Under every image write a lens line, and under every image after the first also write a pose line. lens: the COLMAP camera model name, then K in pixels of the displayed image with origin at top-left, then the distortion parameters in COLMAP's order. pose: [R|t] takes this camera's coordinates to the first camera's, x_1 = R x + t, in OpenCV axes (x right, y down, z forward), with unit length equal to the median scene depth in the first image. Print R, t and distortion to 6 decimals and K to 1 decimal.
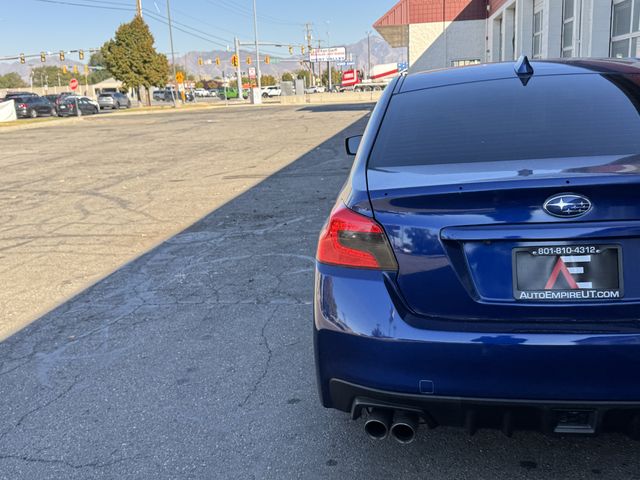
lens RADIAL K [[691.4, 0, 317.6], [0, 691.4, 233.8], [0, 0, 1]] dist [0.200574, -0.429652]
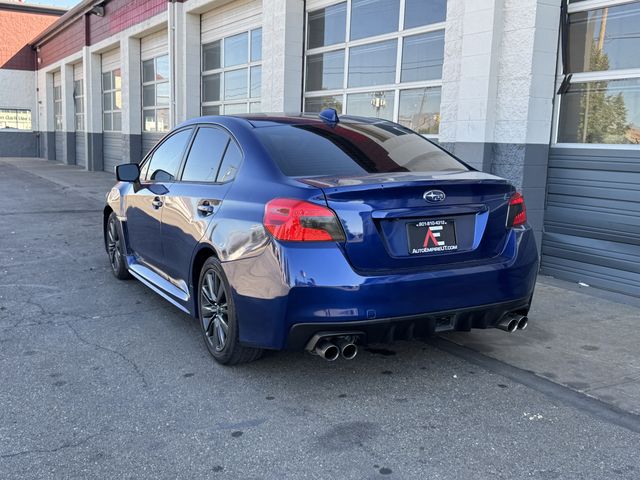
lens RADIAL K [[690.3, 0, 310.5], [0, 690.3, 215.7], [0, 0, 1]] dist [0.207478, -0.414555]
pose [[0.797785, -0.005859, 0.602914, -0.606409], [0.068078, 0.994434, -0.080417, 0.082005], [-0.599087, 0.105200, 0.793743, -0.106421]]
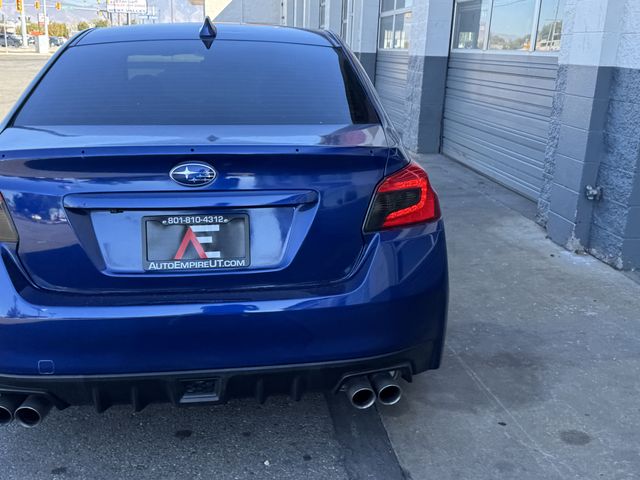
lens RADIAL K [[691.4, 0, 317.6], [0, 691.4, 233.8], [0, 0, 1]] dist [0.200574, -0.429652]
pose [[0.963013, -0.004447, 0.269420, 0.174125], [-0.009528, 0.998677, 0.050538, -0.005254], [-0.269288, -0.051236, 0.961696, 0.009584]]
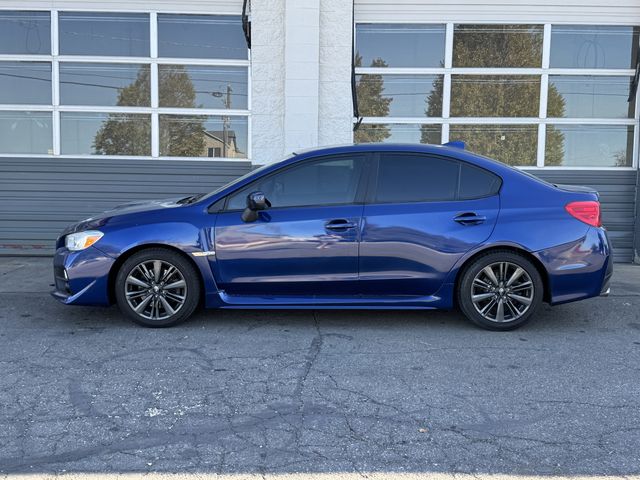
lens RADIAL K [[690.3, 0, 310.5], [0, 690.3, 215.7], [0, 0, 1]] dist [0.207478, -0.414555]
pose [[-0.152073, -0.030179, 0.987908, -1.620526], [0.199933, 0.977931, 0.060650, -0.248886], [-0.967936, 0.206738, -0.142683, 1.705902]]
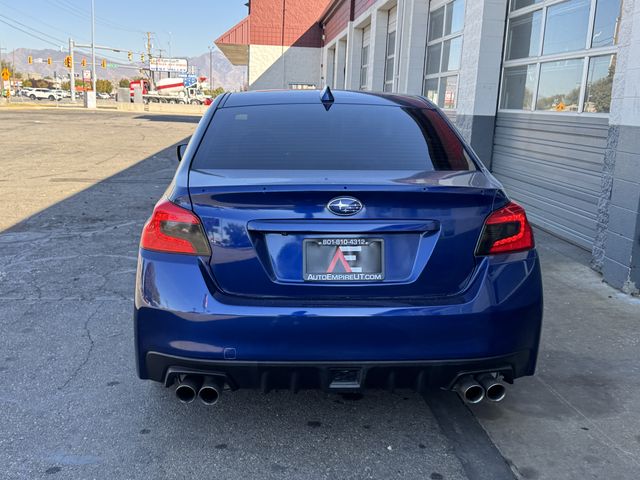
lens RADIAL K [[690.3, 0, 310.5], [0, 690.3, 215.7], [0, 0, 1]] dist [0.207478, -0.414555]
pose [[0.974617, 0.041037, 0.220088, 0.013058], [-0.030709, 0.998270, -0.050145, 0.027880], [-0.221765, 0.042114, 0.974190, -0.136678]]
